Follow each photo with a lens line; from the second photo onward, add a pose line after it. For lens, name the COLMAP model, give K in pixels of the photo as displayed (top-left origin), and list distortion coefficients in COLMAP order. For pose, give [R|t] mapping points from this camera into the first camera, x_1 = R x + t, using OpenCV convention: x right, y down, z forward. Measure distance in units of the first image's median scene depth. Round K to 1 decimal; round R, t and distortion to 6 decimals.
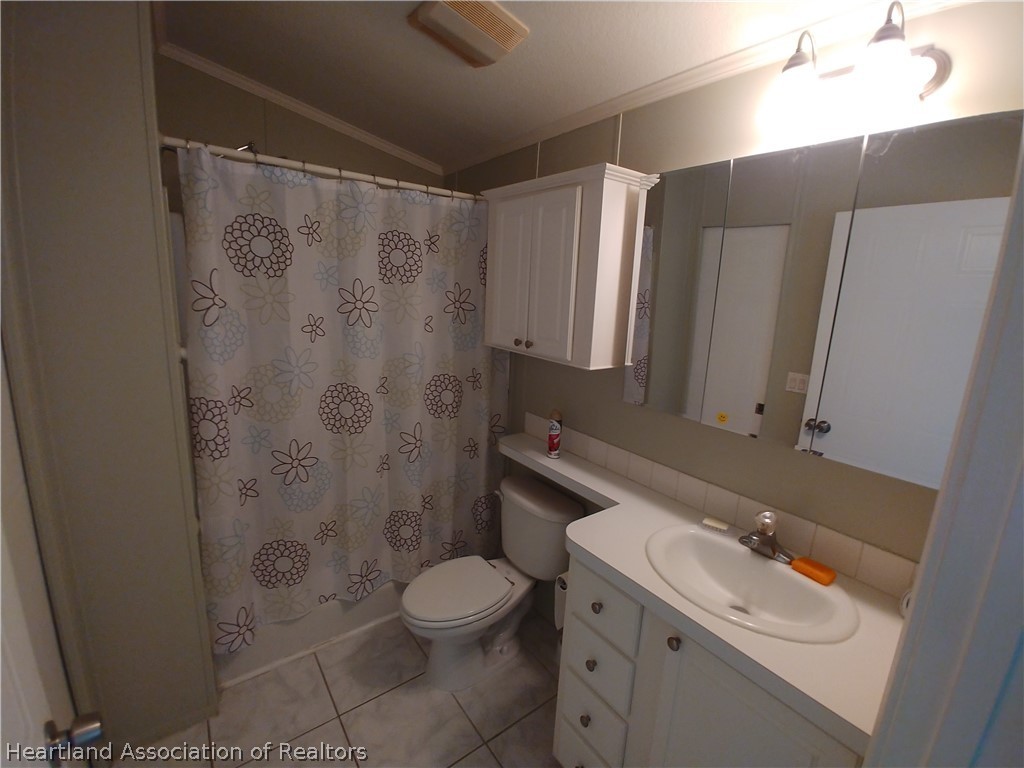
lens RADIAL K [[446.0, 0, 519.9], [0, 446.0, 380.4], [0, 0, 1]] dist [-0.023925, 0.000142]
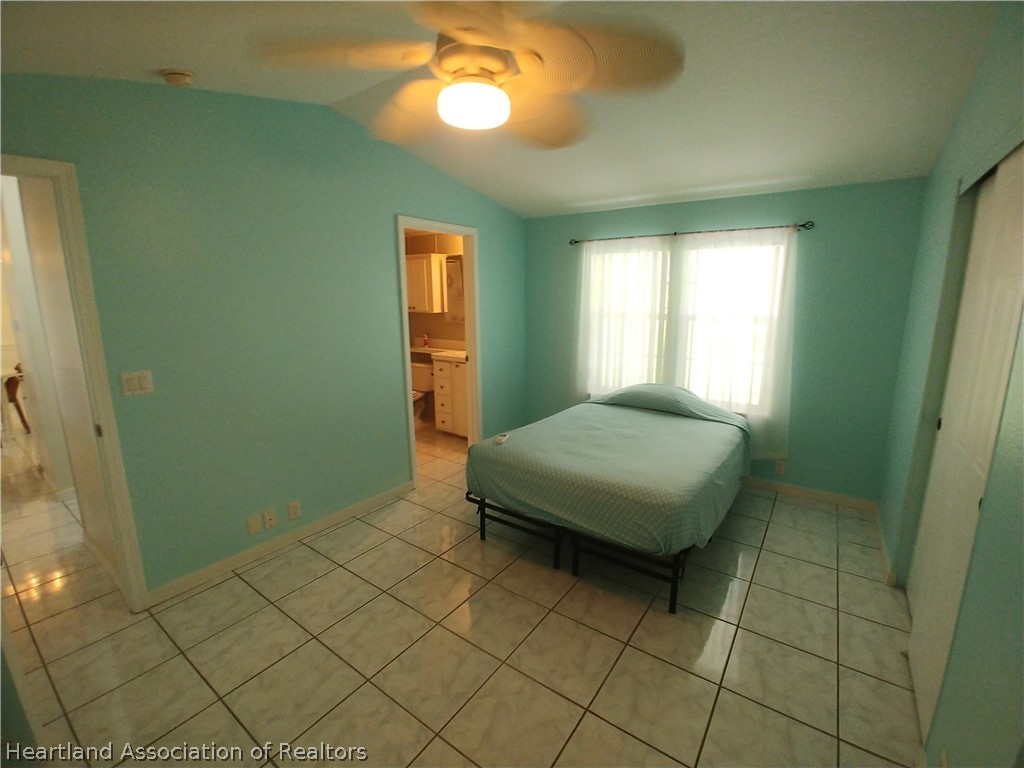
lens RADIAL K [[446.0, 0, 519.9], [0, 446.0, 380.4], [0, 0, 1]] dist [-0.023925, 0.000142]
pose [[0.951949, -0.108560, 0.286368, -0.231787], [0.109197, 0.993924, 0.013793, 0.486358], [-0.286126, 0.018140, 0.958020, -2.291614]]
